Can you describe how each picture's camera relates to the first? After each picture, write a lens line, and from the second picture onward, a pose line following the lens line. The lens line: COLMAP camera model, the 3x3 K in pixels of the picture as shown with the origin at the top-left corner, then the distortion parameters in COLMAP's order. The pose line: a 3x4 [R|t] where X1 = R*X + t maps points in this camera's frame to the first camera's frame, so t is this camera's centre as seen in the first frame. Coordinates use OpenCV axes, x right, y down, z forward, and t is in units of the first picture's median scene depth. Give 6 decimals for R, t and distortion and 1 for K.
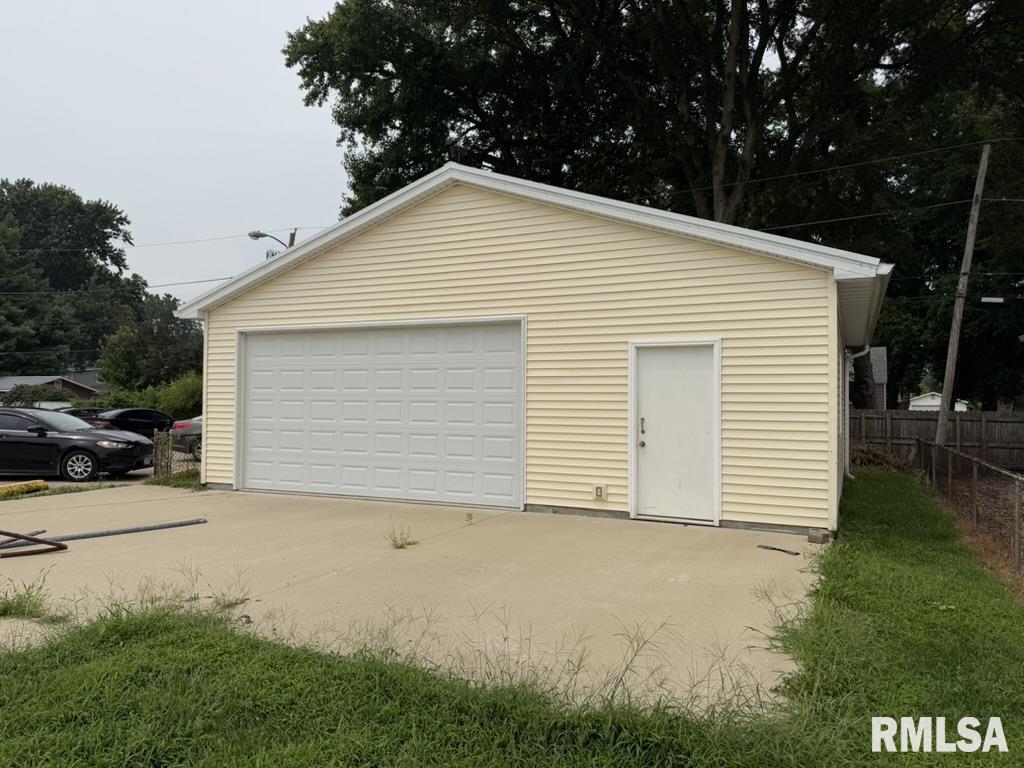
lens RADIAL K [[738.4, 0, 507.3], [0, 738.4, 381.9], [0, 0, 1]] dist [0.013894, -0.025947]
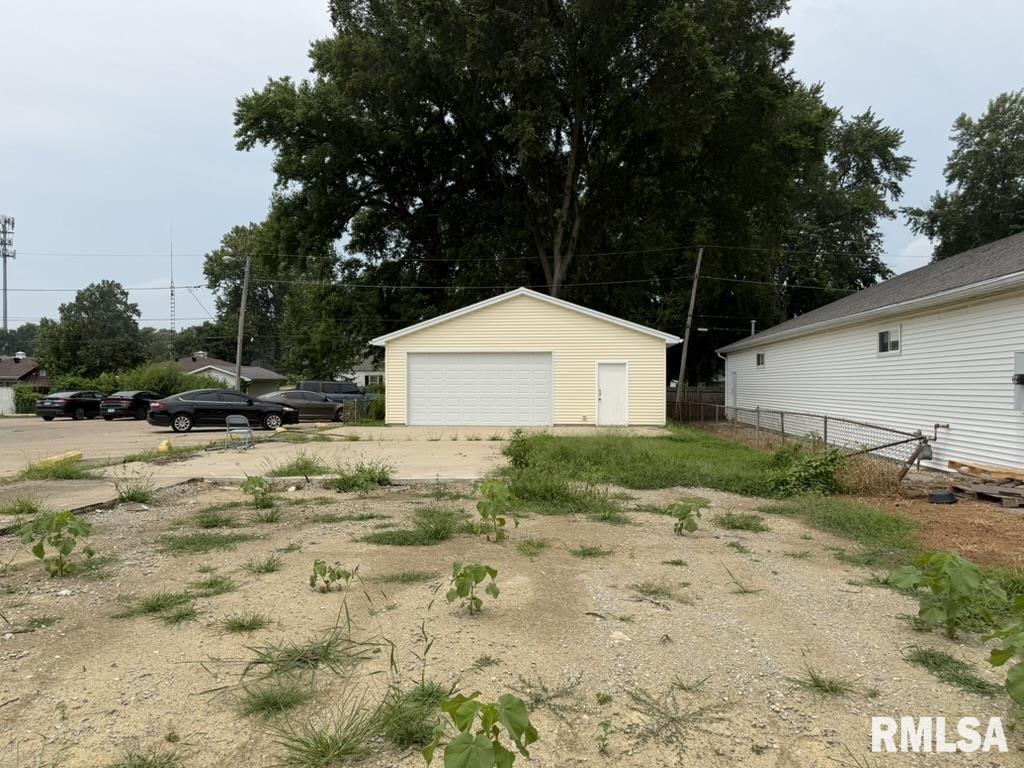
lens RADIAL K [[738.4, 0, 515.2], [0, 738.4, 389.6], [0, 0, 1]] dist [0.013894, -0.025947]
pose [[0.938552, -0.014237, 0.344844, -0.994384], [-0.000047, 0.999144, 0.041378, -0.060060], [-0.345138, -0.038852, 0.937748, -1.371059]]
